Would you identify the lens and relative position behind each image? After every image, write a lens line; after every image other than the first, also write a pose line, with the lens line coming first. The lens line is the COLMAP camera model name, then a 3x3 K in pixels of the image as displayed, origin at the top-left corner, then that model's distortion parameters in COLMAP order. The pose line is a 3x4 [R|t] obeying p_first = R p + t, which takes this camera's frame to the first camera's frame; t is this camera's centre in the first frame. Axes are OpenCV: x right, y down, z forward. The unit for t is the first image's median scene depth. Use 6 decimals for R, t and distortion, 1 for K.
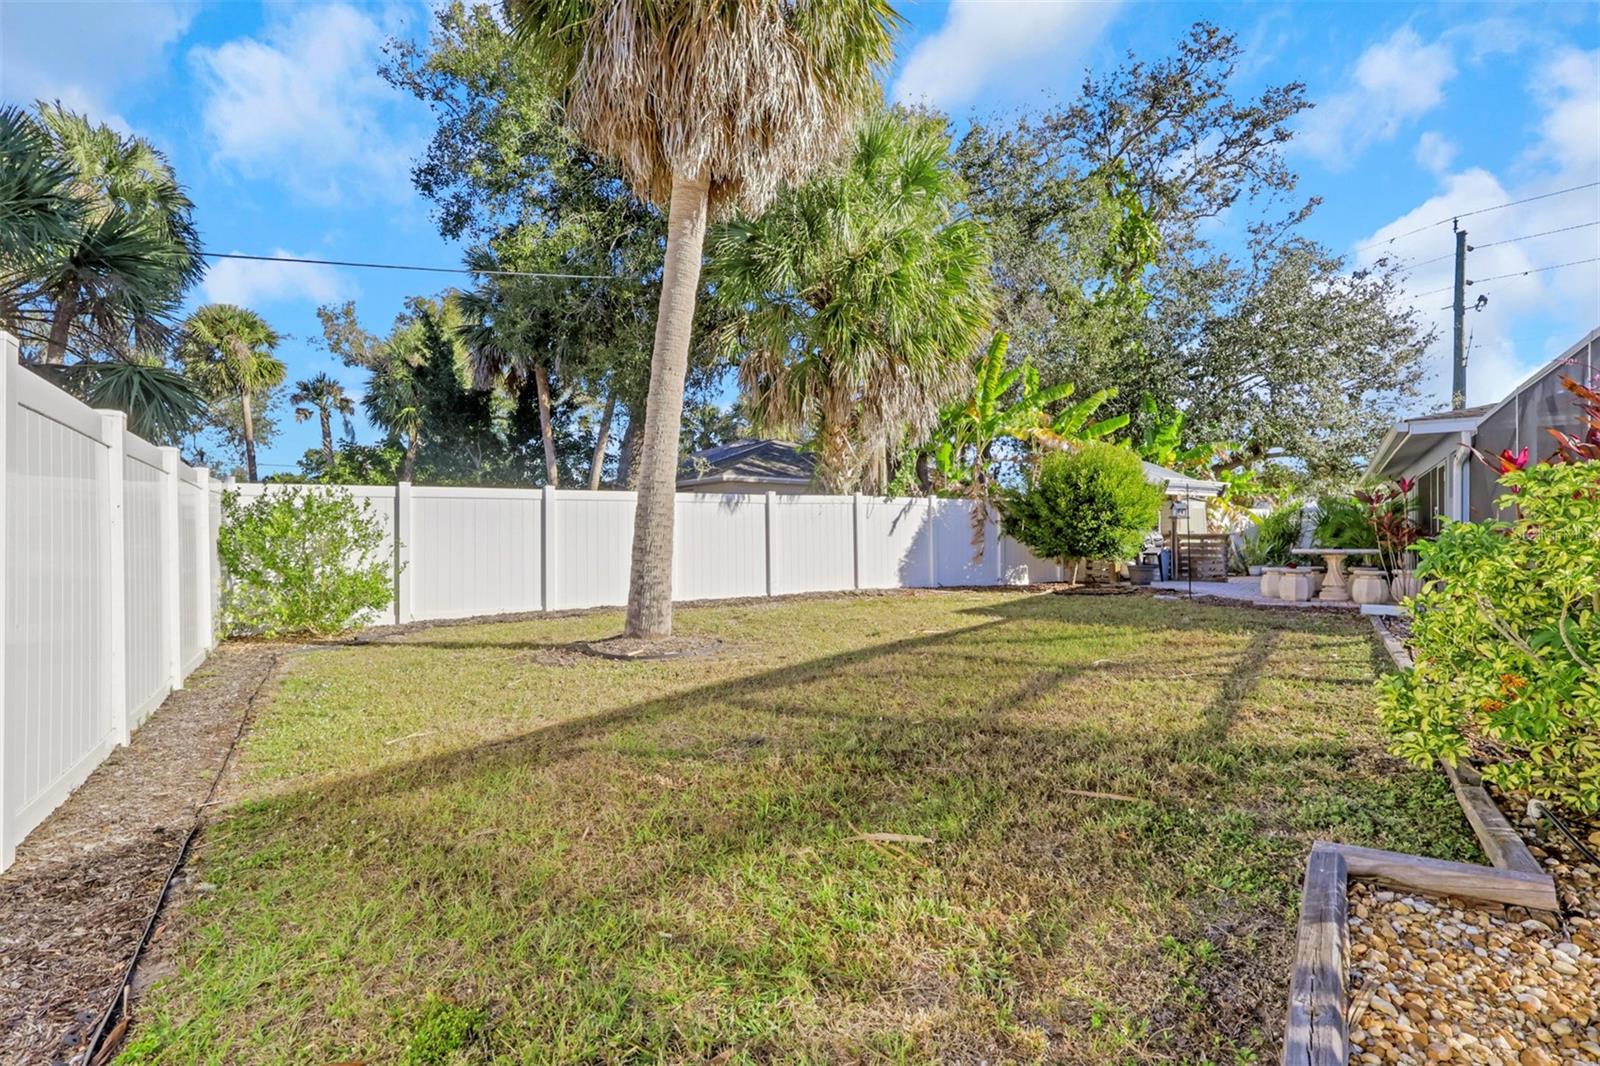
lens RADIAL K [[769.3, 0, 803.7], [0, 769.3, 536.0], [0, 0, 1]] dist [-0.000841, -0.000865]
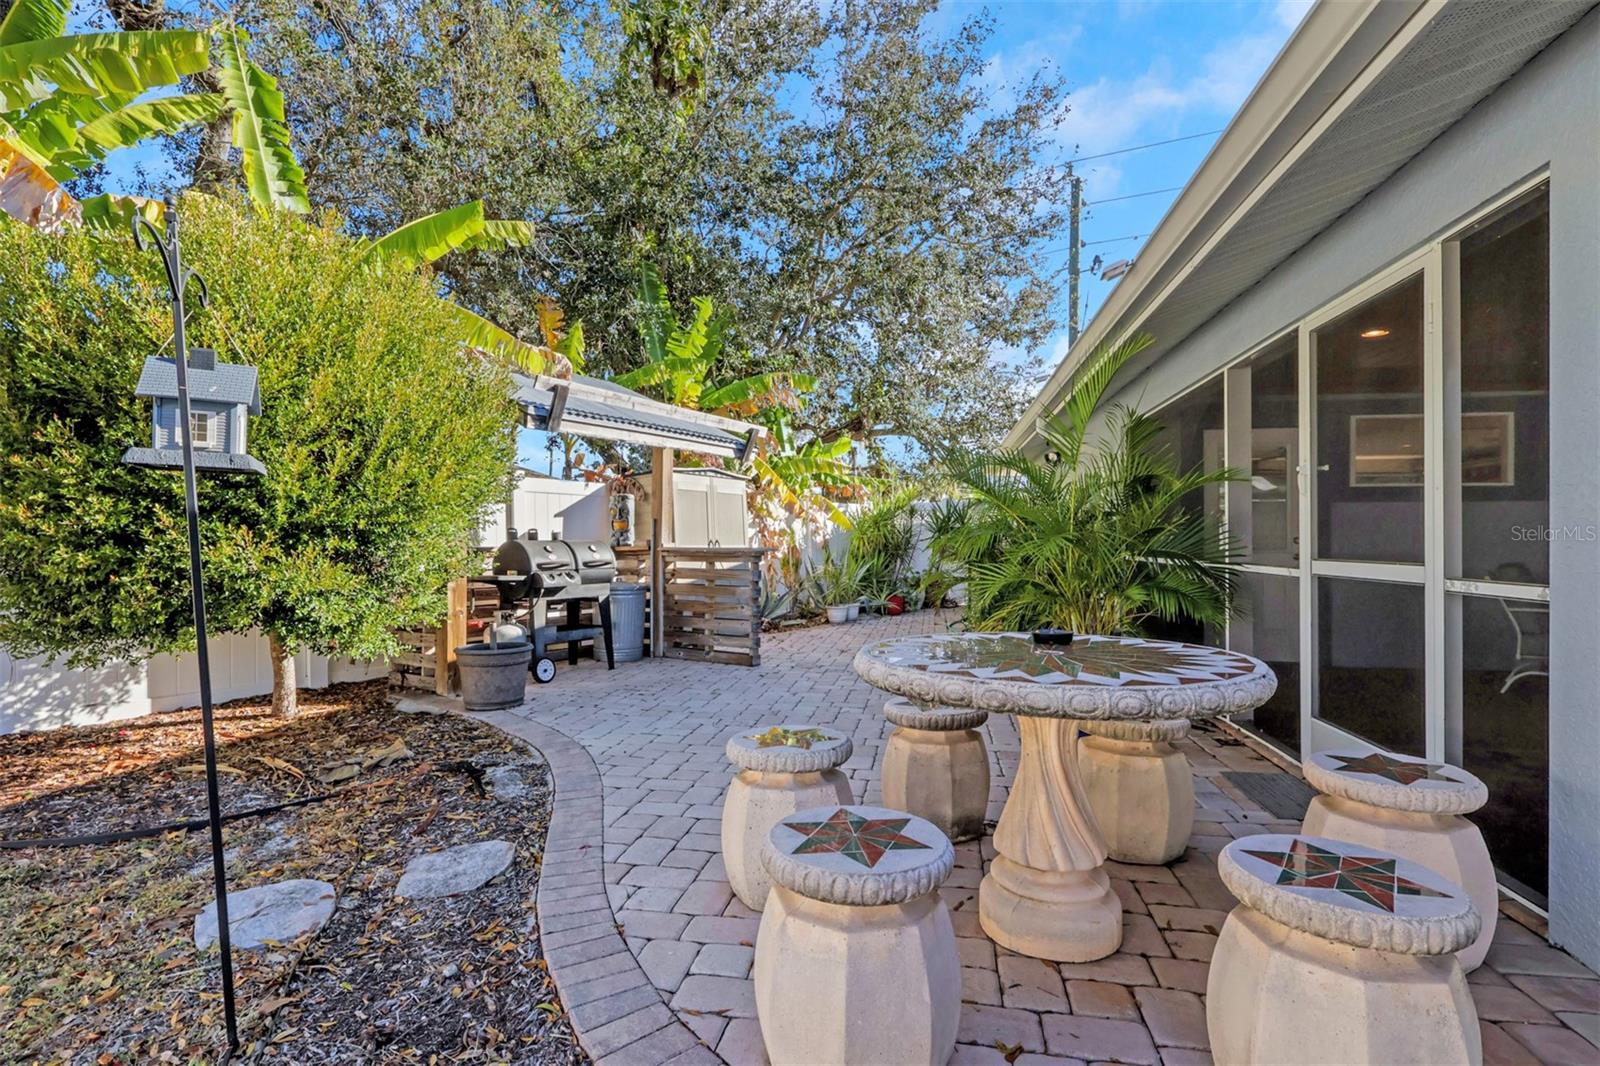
lens RADIAL K [[769.3, 0, 799.9], [0, 769.3, 536.4], [0, 0, 1]] dist [-0.000841, -0.000865]
pose [[0.910134, 0.003173, 0.414303, 0.317127], [-0.000362, 0.999976, -0.006863, -0.005341], [-0.414315, 0.006096, 0.910113, 0.487327]]
